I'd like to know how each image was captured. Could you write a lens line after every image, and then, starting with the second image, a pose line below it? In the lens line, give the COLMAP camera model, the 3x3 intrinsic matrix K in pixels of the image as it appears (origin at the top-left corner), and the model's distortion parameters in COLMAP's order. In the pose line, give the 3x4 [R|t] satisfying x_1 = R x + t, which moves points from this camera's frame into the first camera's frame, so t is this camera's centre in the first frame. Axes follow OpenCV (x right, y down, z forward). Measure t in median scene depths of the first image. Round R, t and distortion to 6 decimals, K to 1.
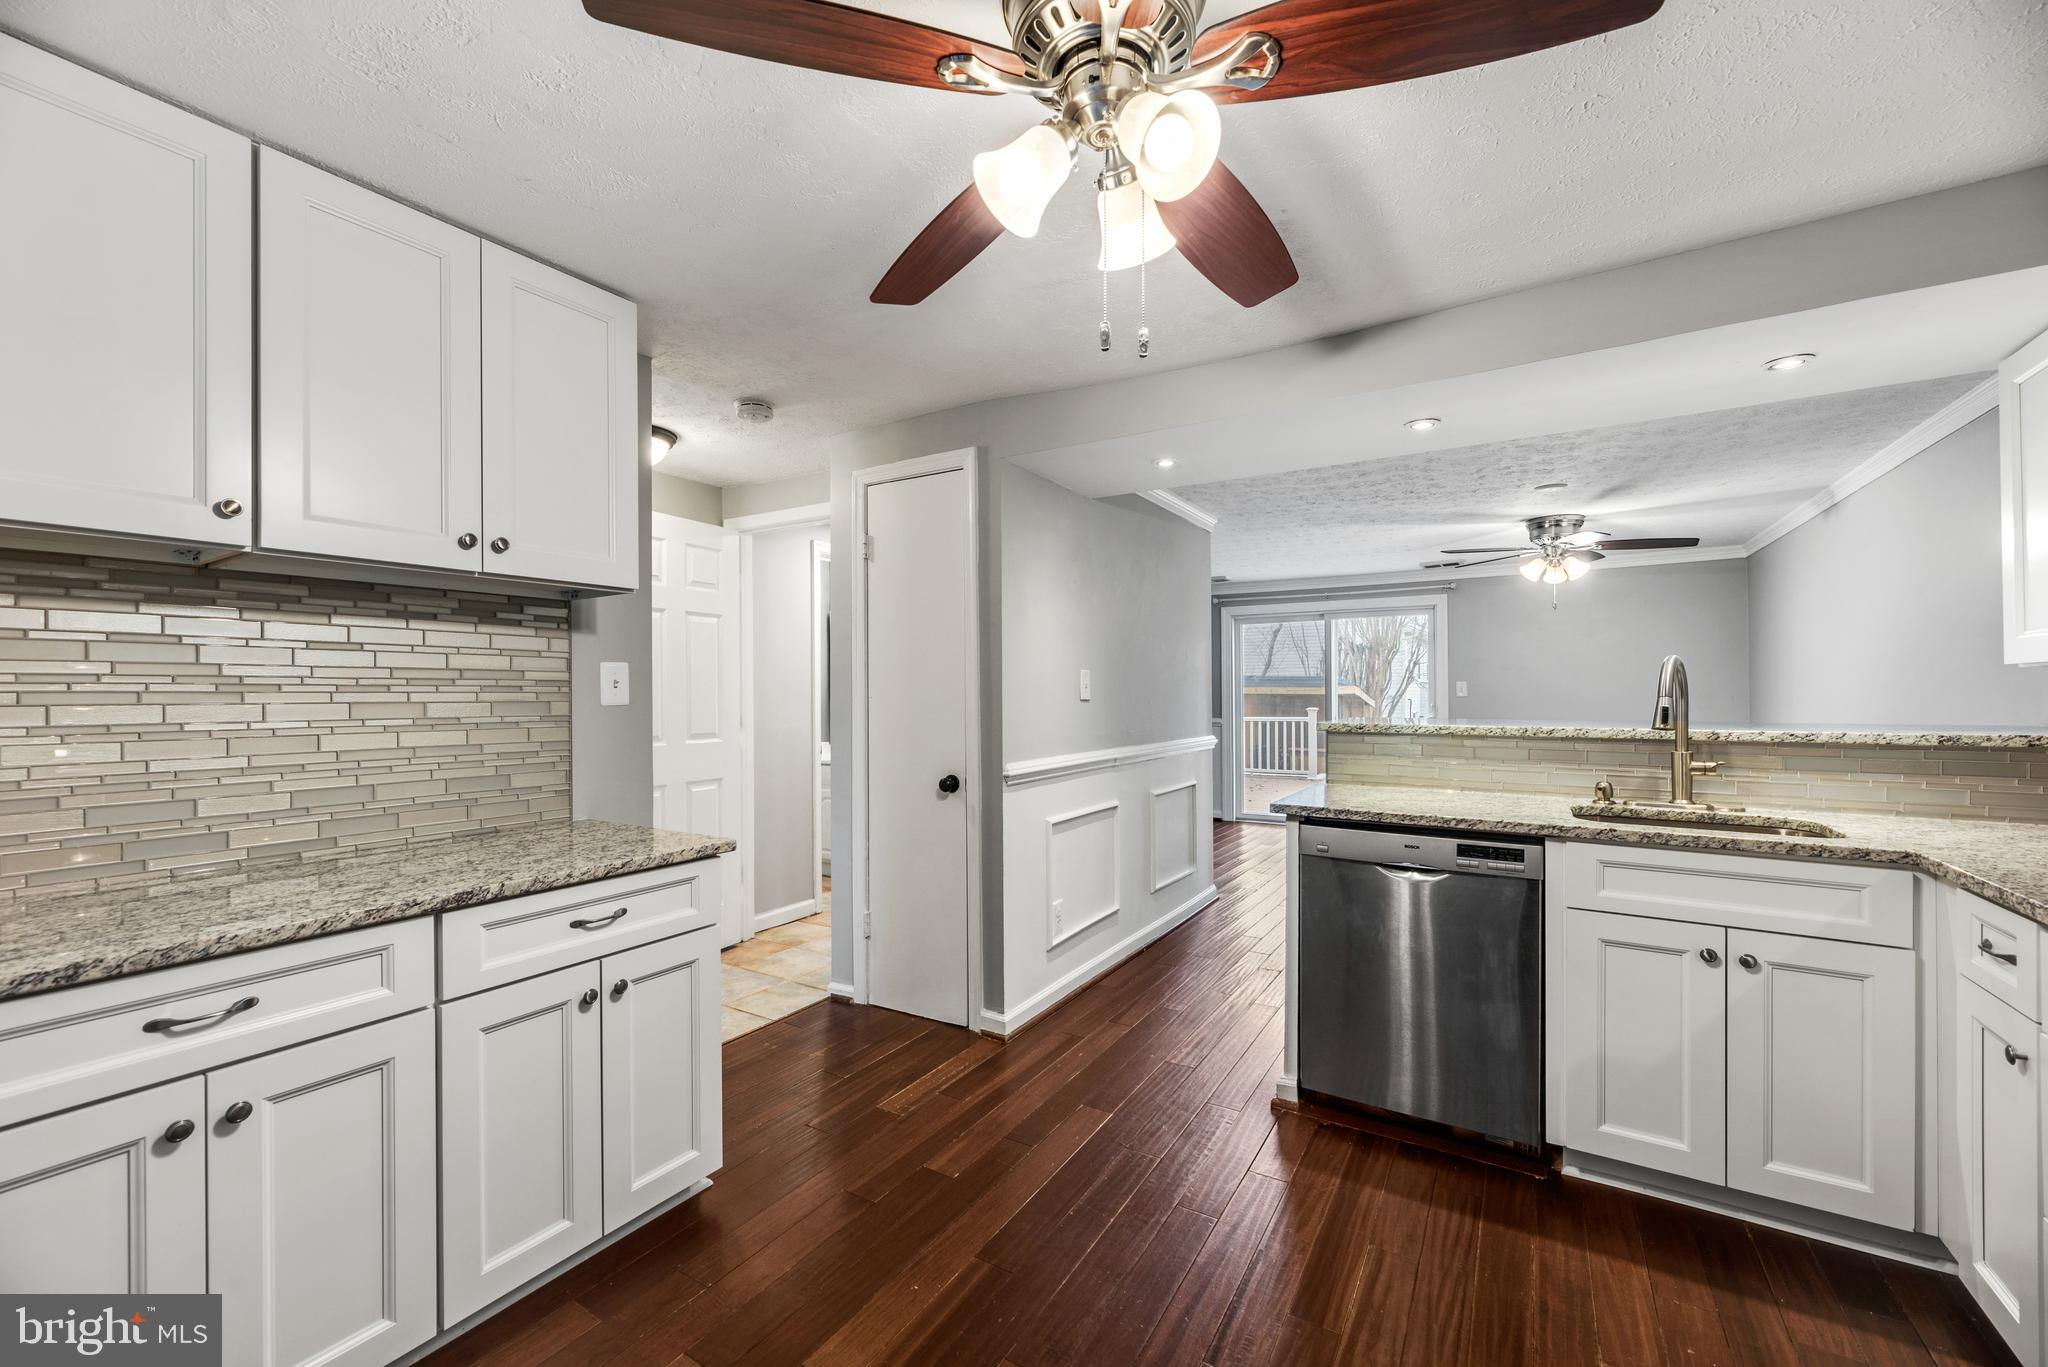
lens RADIAL K [[820.9, 0, 1017.4], [0, 820.9, 690.0], [0, 0, 1]] dist [0.000203, 0.000074]
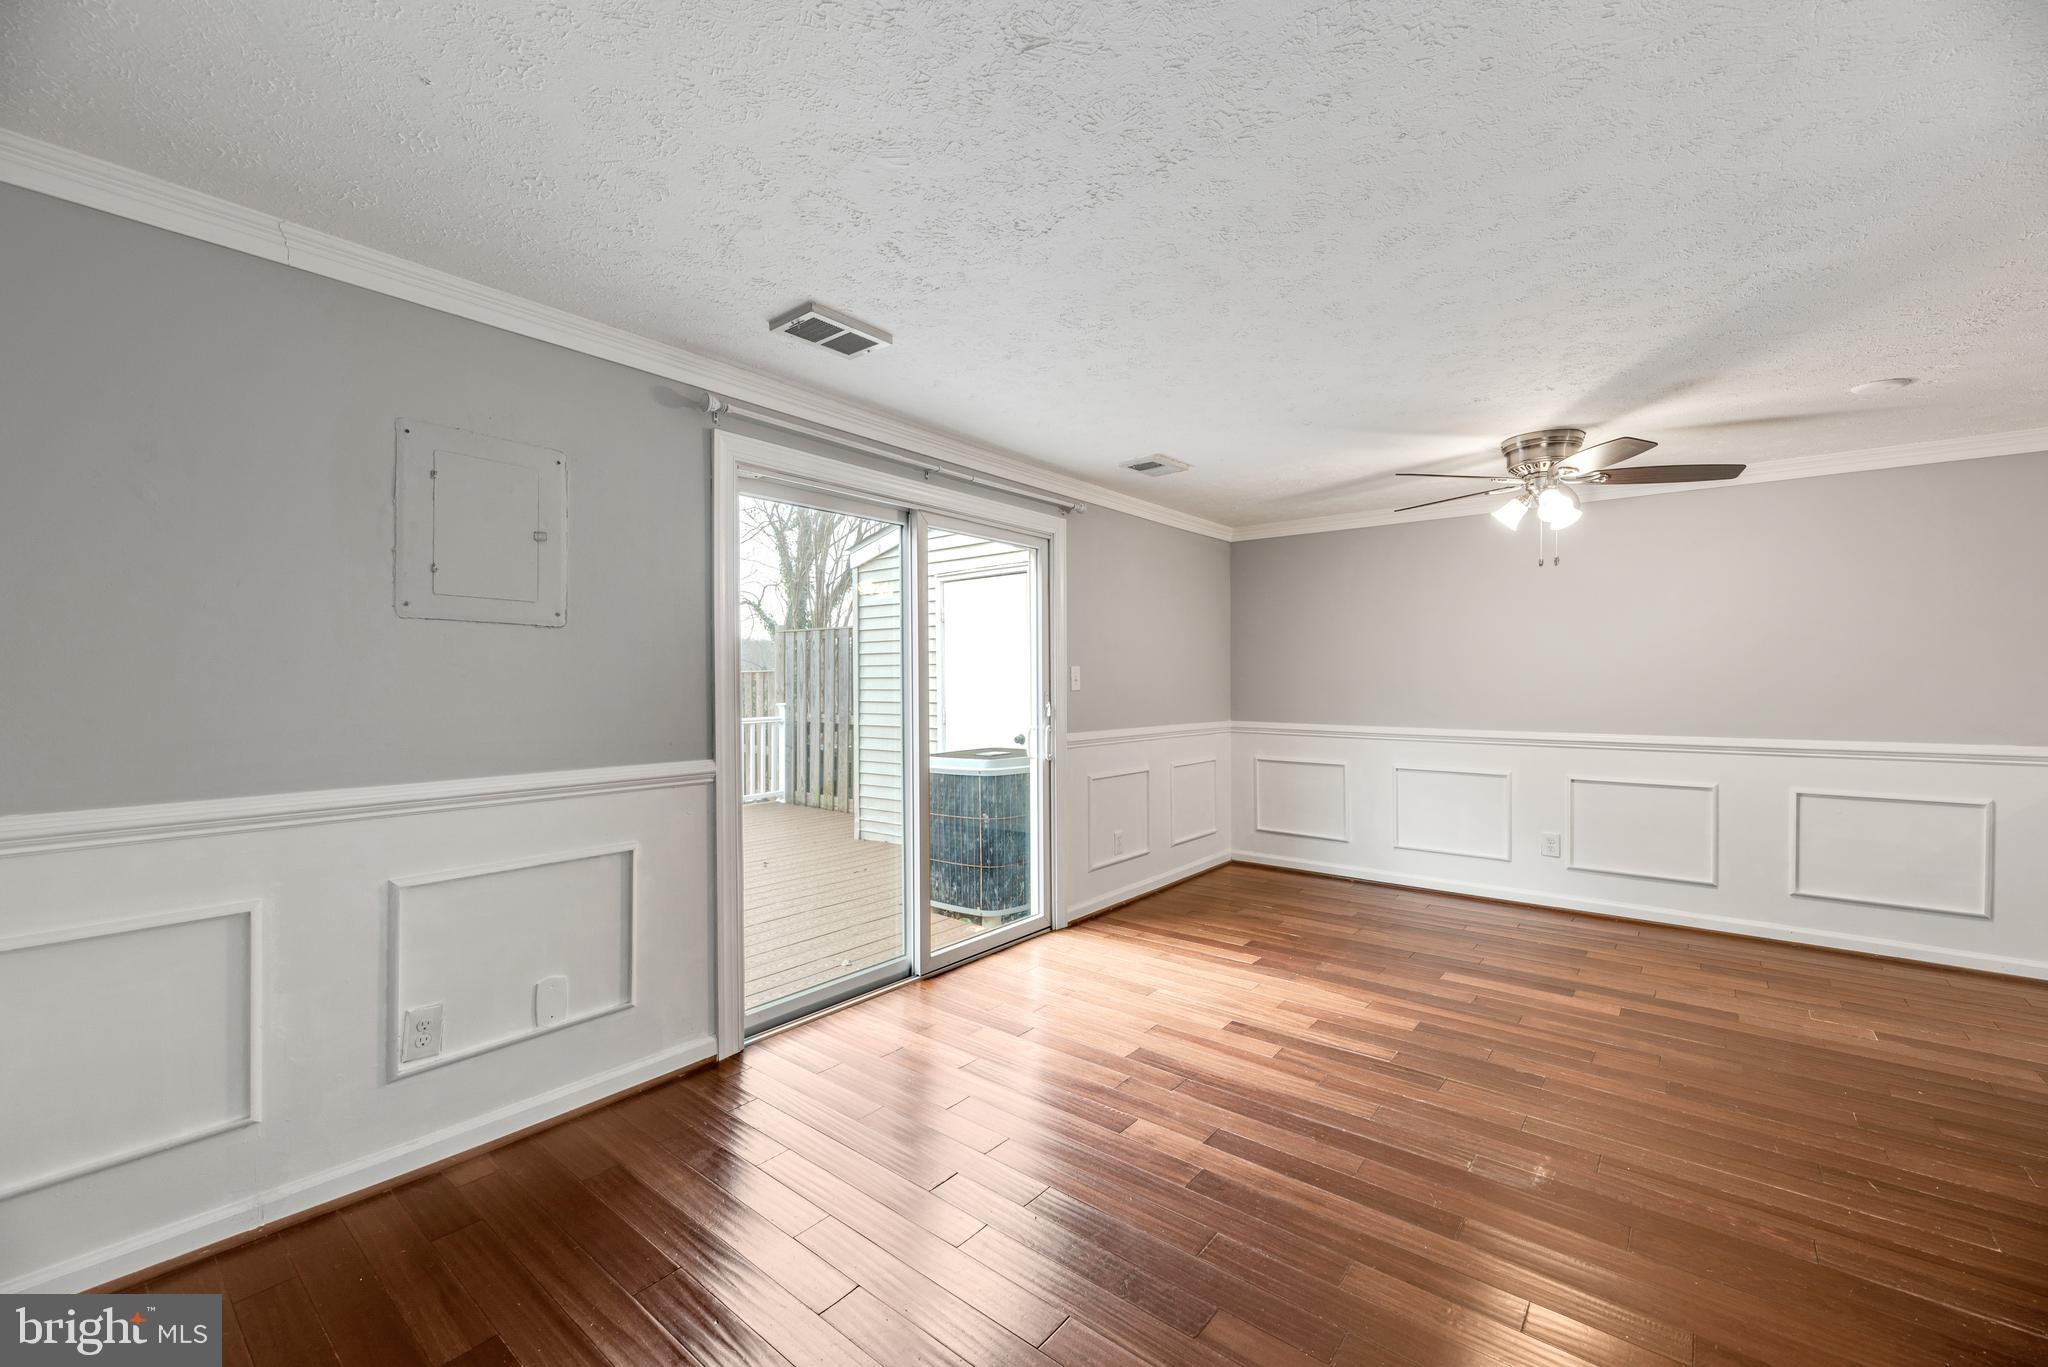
lens RADIAL K [[820.9, 0, 1017.4], [0, 820.9, 690.0], [0, 0, 1]] dist [0.000203, 0.000074]
pose [[0.134996, -0.004032, 0.990838, -0.221195], [-0.005485, 0.999973, 0.004817, 0.013835], [-0.990831, -0.006085, 0.134970, 2.858906]]
